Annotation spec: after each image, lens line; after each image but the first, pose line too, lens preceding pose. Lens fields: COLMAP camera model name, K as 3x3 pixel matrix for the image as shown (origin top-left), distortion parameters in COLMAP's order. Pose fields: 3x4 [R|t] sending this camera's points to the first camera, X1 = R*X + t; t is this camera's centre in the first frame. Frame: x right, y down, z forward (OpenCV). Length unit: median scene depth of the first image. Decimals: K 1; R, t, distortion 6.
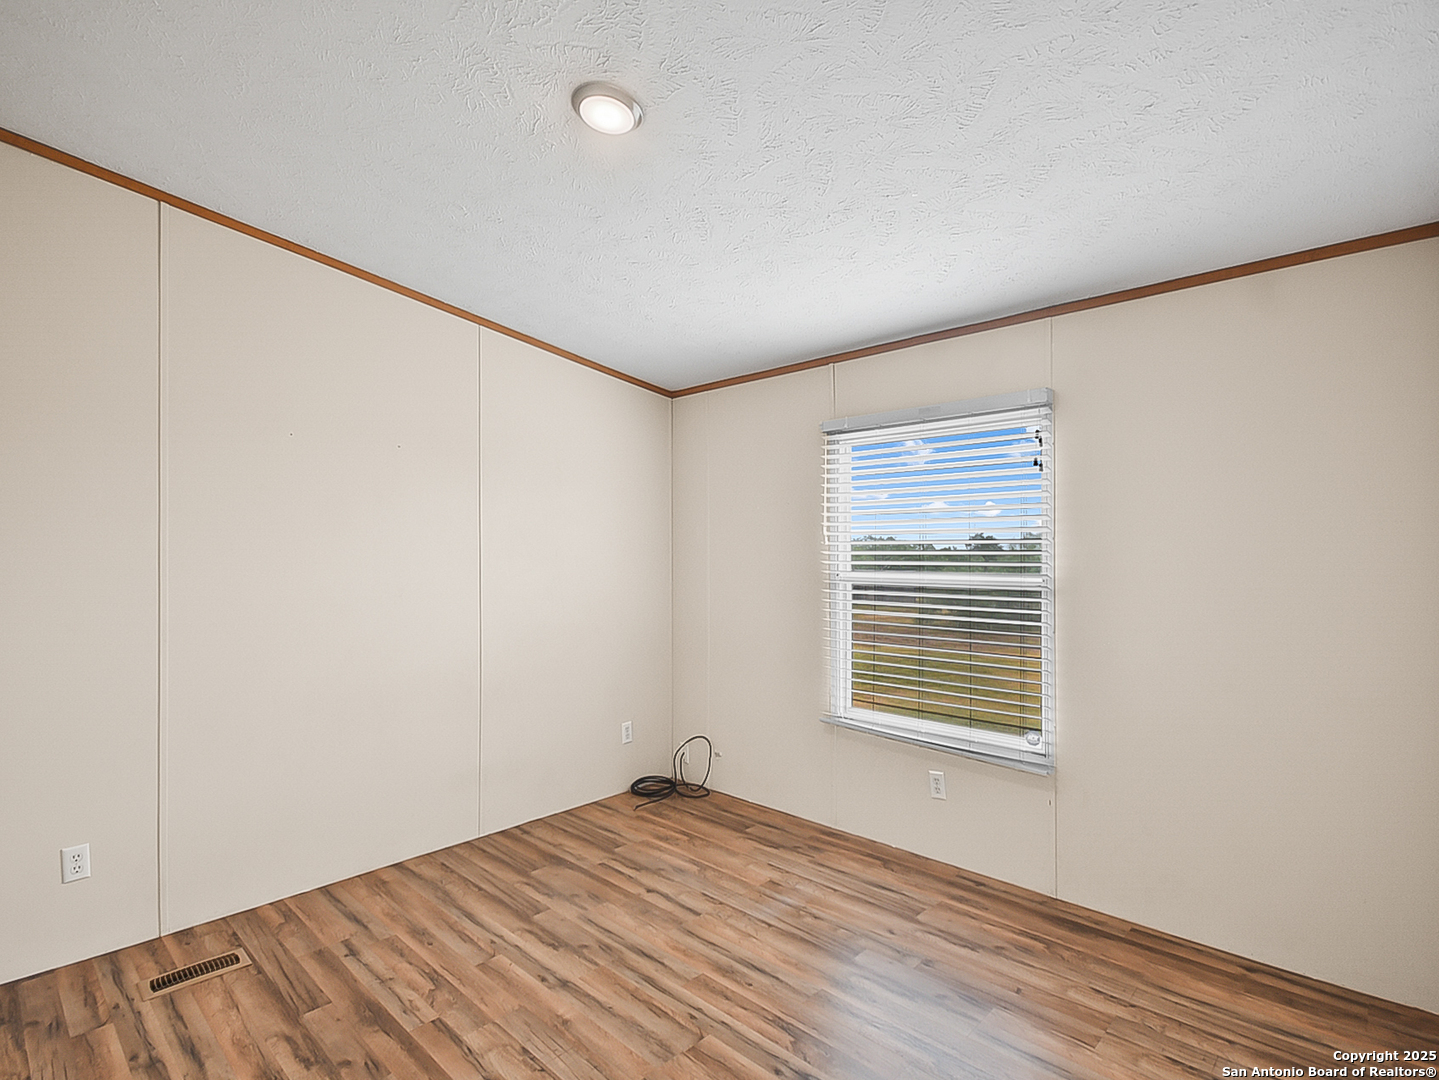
lens RADIAL K [[741.8, 0, 716.9], [0, 741.8, 532.7], [0, 0, 1]] dist [0.009008, -0.000756]
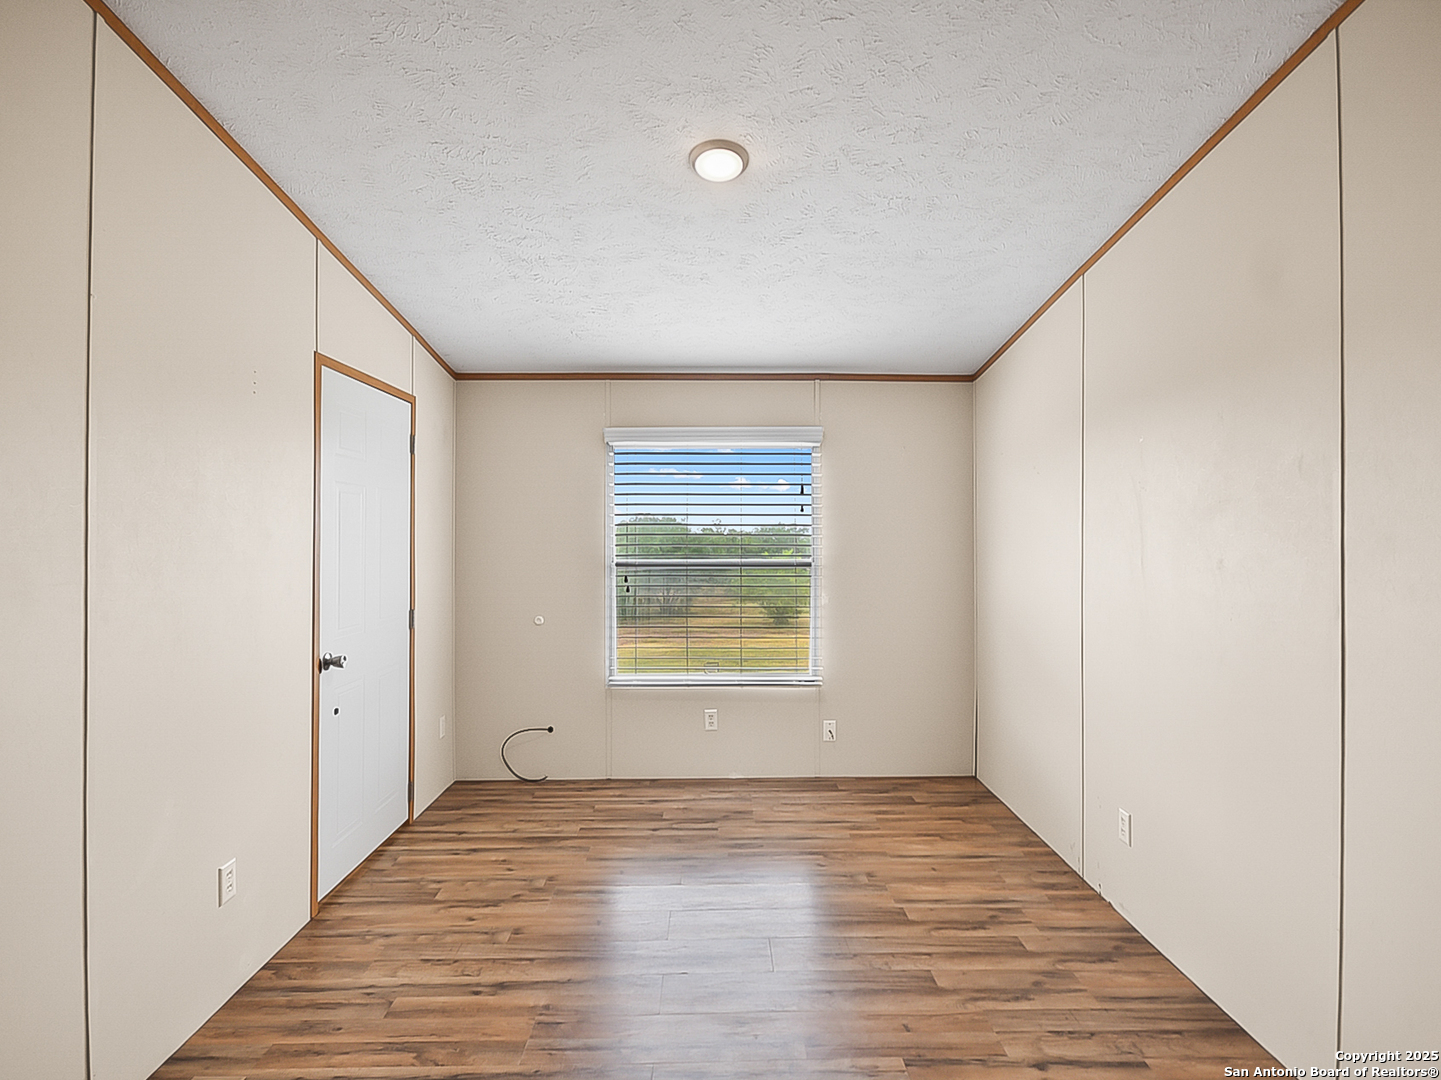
lens RADIAL K [[742.8, 0, 713.8], [0, 742.8, 534.7], [0, 0, 1]] dist [0.009008, -0.000756]
pose [[0.724739, -0.000546, 0.689023, -0.279363], [-0.000425, 0.999999, 0.001239, 0.009968], [-0.689023, -0.001191, 0.724738, 0.038989]]
